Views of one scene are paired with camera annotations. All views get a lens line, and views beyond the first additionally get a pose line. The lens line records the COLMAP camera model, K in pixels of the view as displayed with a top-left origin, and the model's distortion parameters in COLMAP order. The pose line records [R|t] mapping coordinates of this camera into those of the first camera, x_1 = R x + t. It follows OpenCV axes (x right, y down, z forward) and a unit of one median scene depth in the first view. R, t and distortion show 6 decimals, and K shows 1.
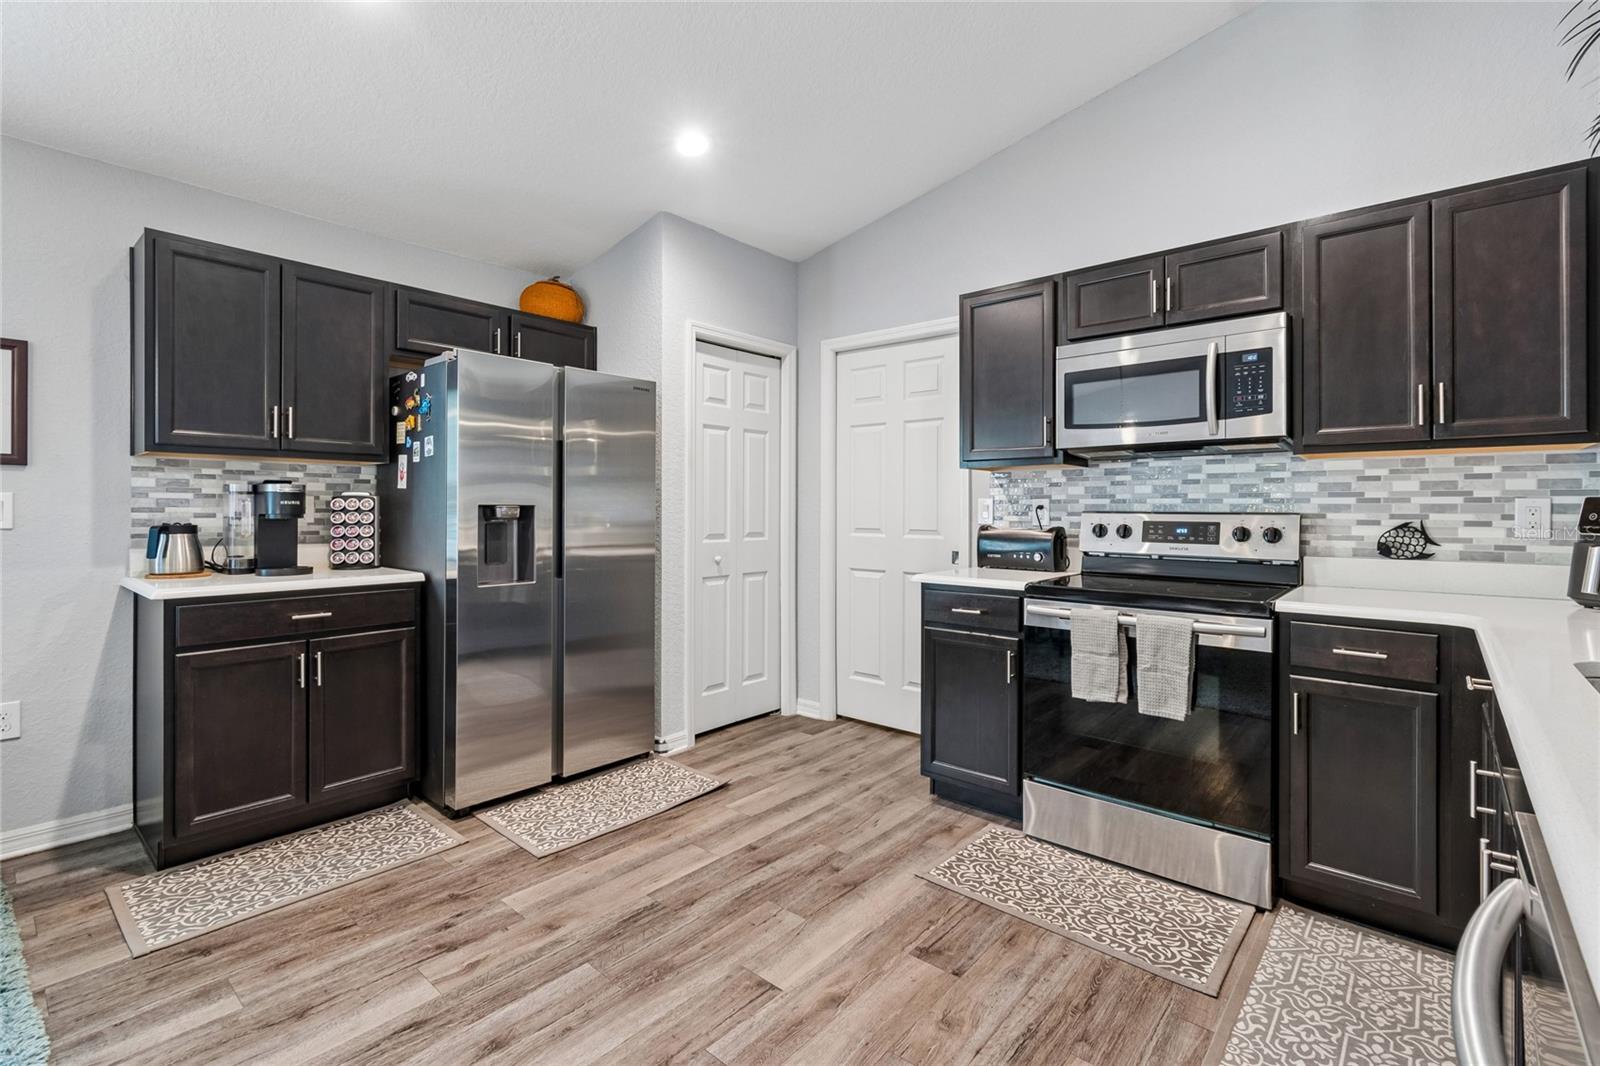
lens RADIAL K [[716.5, 0, 803.0], [0, 716.5, 509.1], [0, 0, 1]] dist [0.005743, -0.002520]
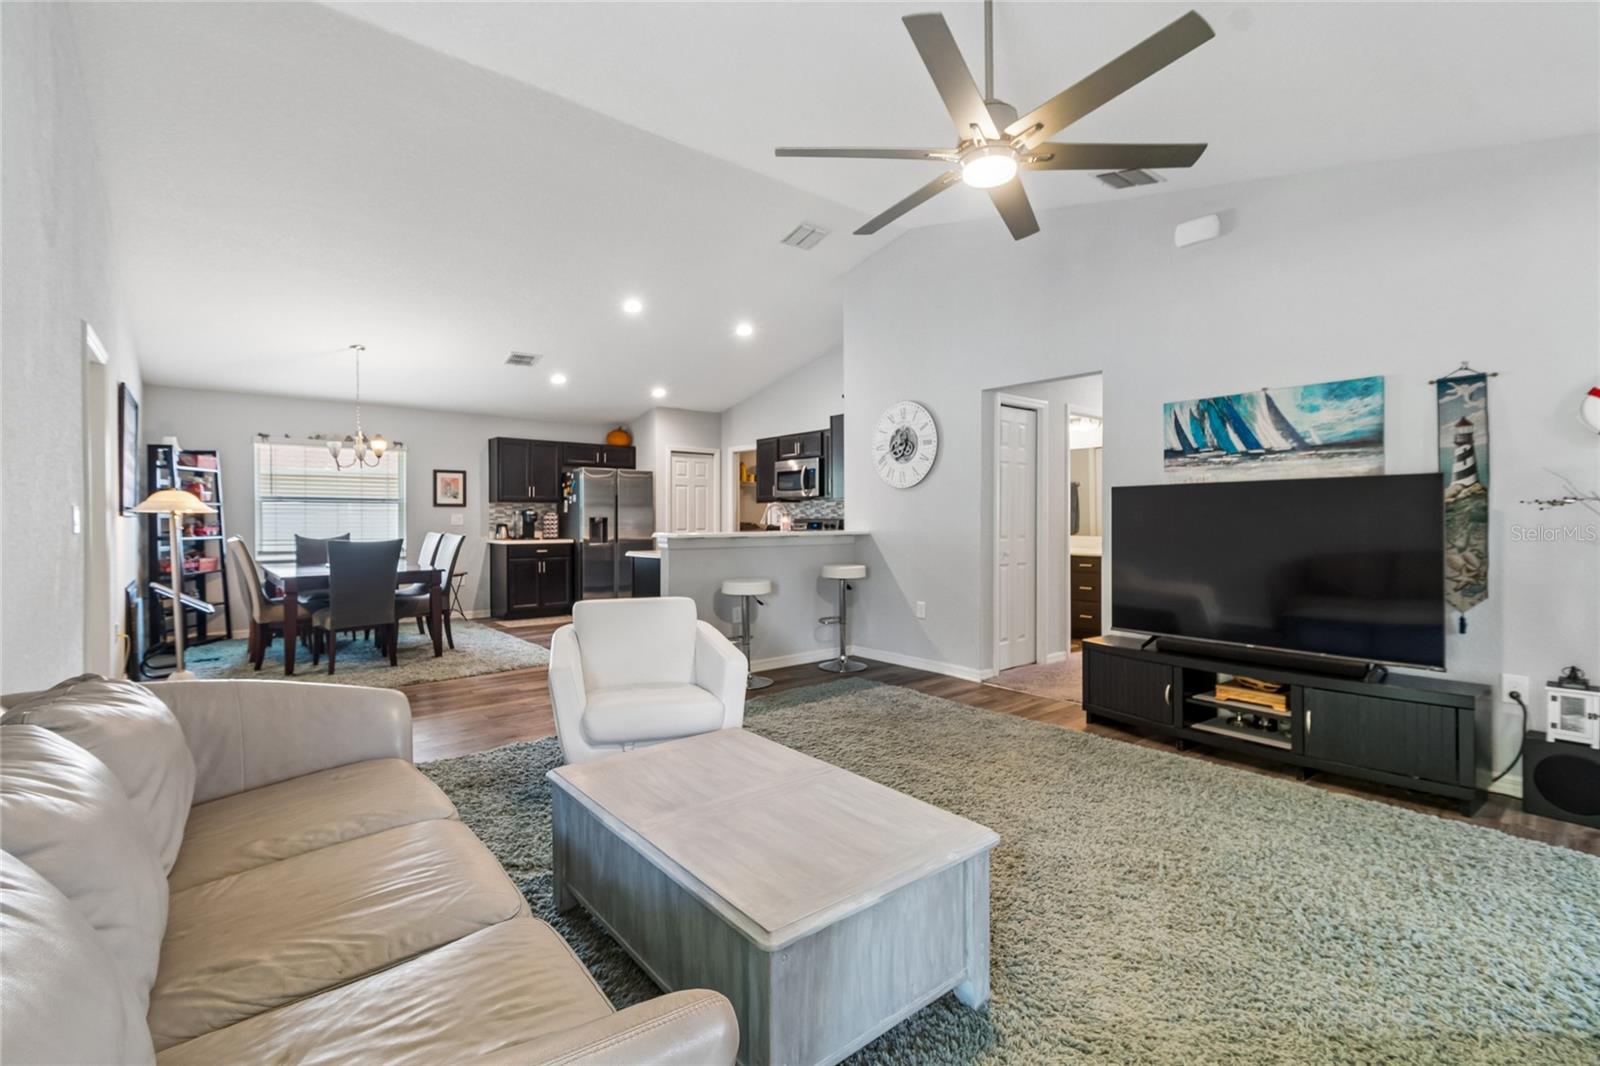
lens RADIAL K [[716.5, 0, 799.9], [0, 716.5, 523.6], [0, 0, 1]] dist [0.005743, -0.002520]
pose [[0.985159, -0.004233, -0.171594, 0.985633], [0.005648, 0.999954, 0.007755, 0.001503], [0.171554, -0.008609, 0.985137, -1.916732]]
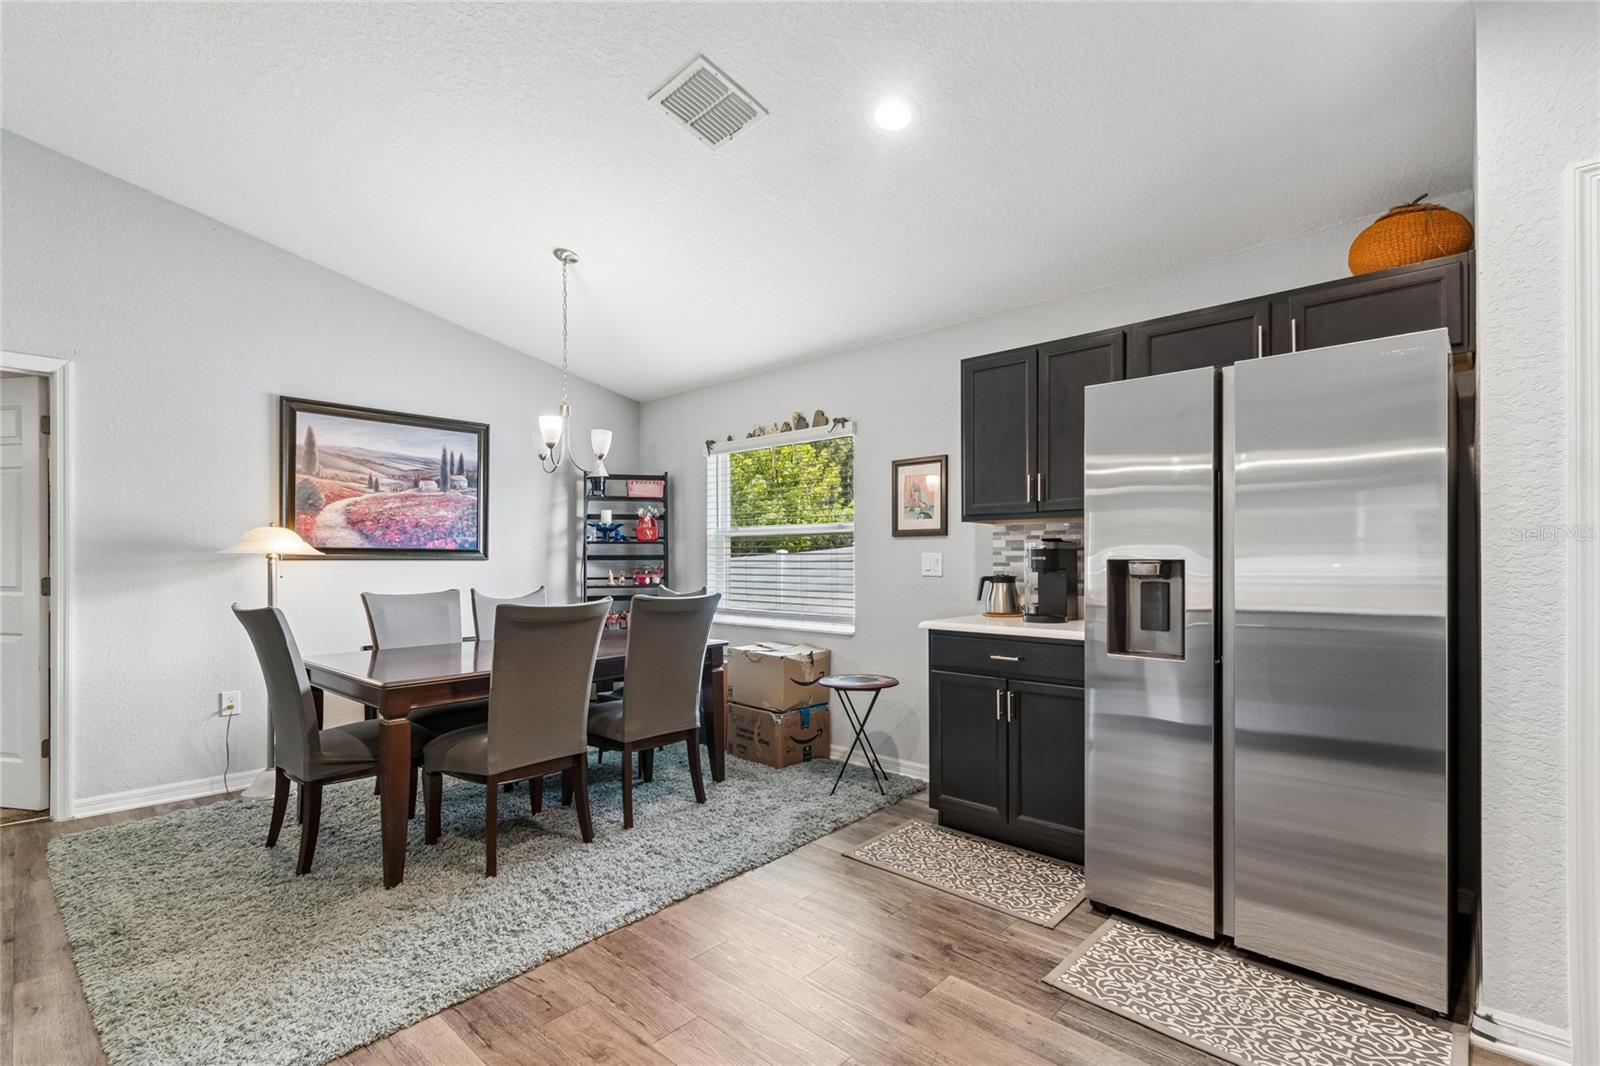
lens RADIAL K [[716.5, 0, 797.5], [0, 716.5, 559.4], [0, 0, 1]] dist [0.005743, -0.002520]
pose [[-0.037504, -0.003970, -0.999289, 0.433344], [0.002892, 0.999987, -0.004082, -0.004115], [0.999292, -0.003043, -0.037492, 0.667487]]
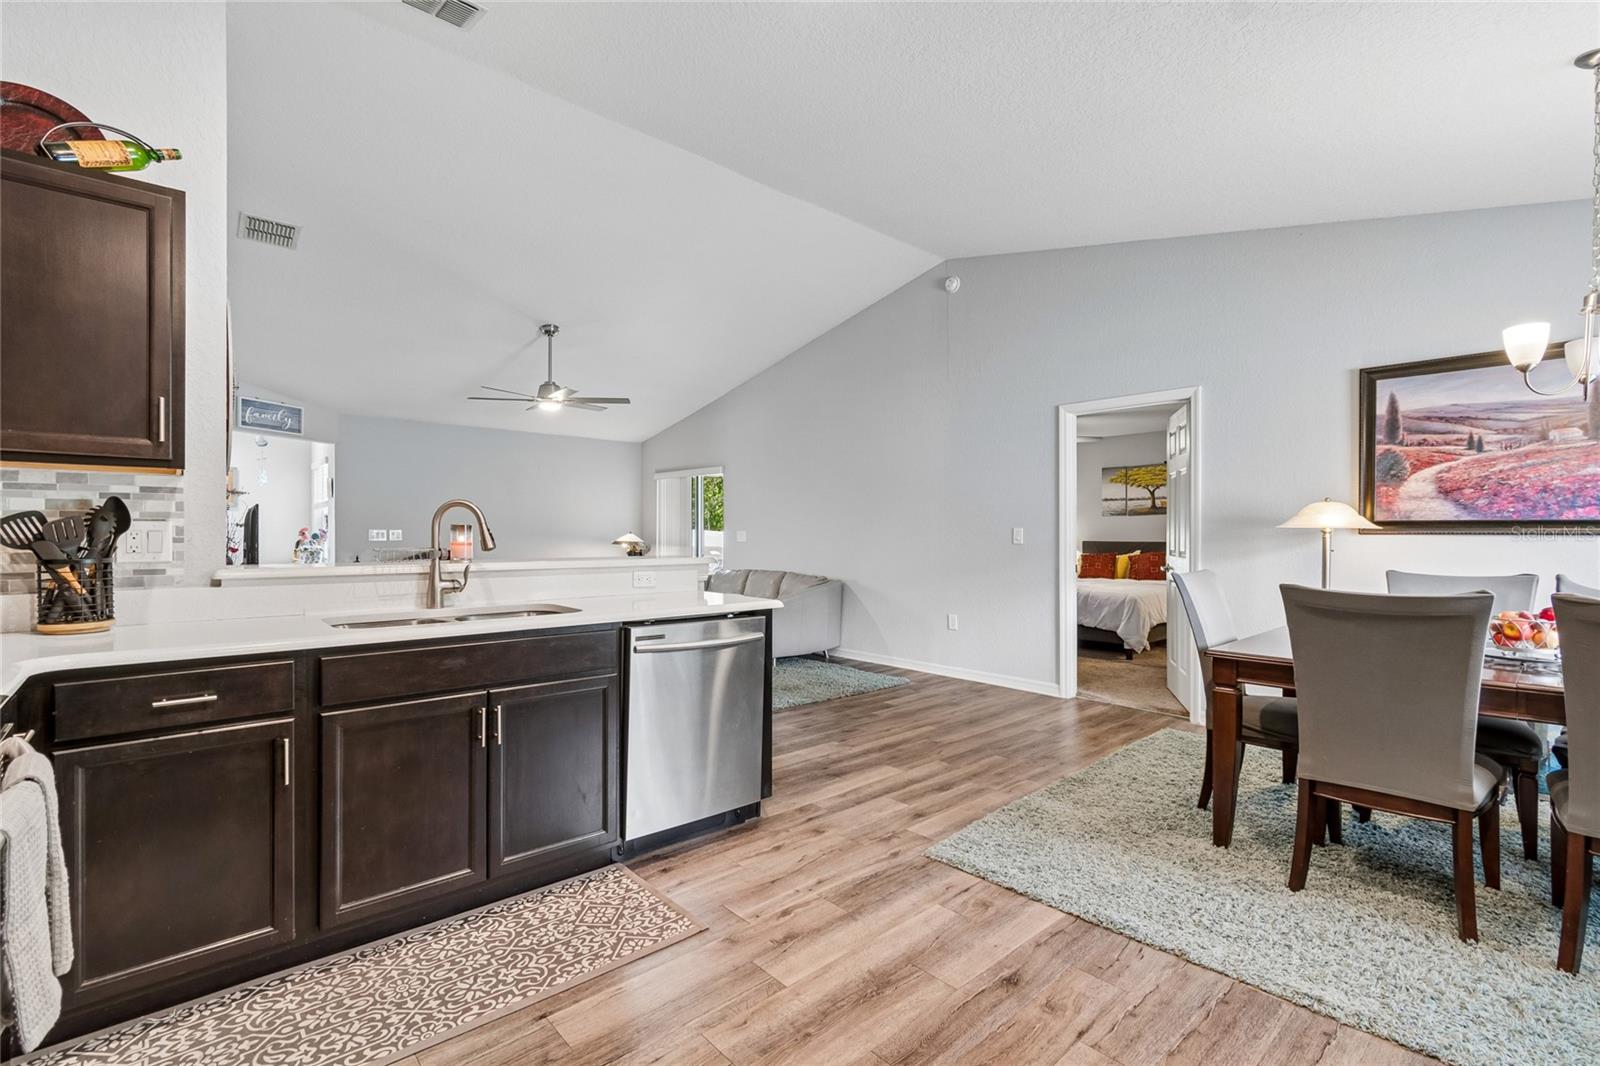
lens RADIAL K [[716.5, 0, 801.7], [0, 716.5, 537.4], [0, 0, 1]] dist [0.005743, -0.002520]
pose [[-0.991030, -0.008143, 0.133393, -0.058251], [-0.007390, 0.999954, 0.006138, -0.005649], [-0.133437, 0.005097, -0.991044, 1.157429]]
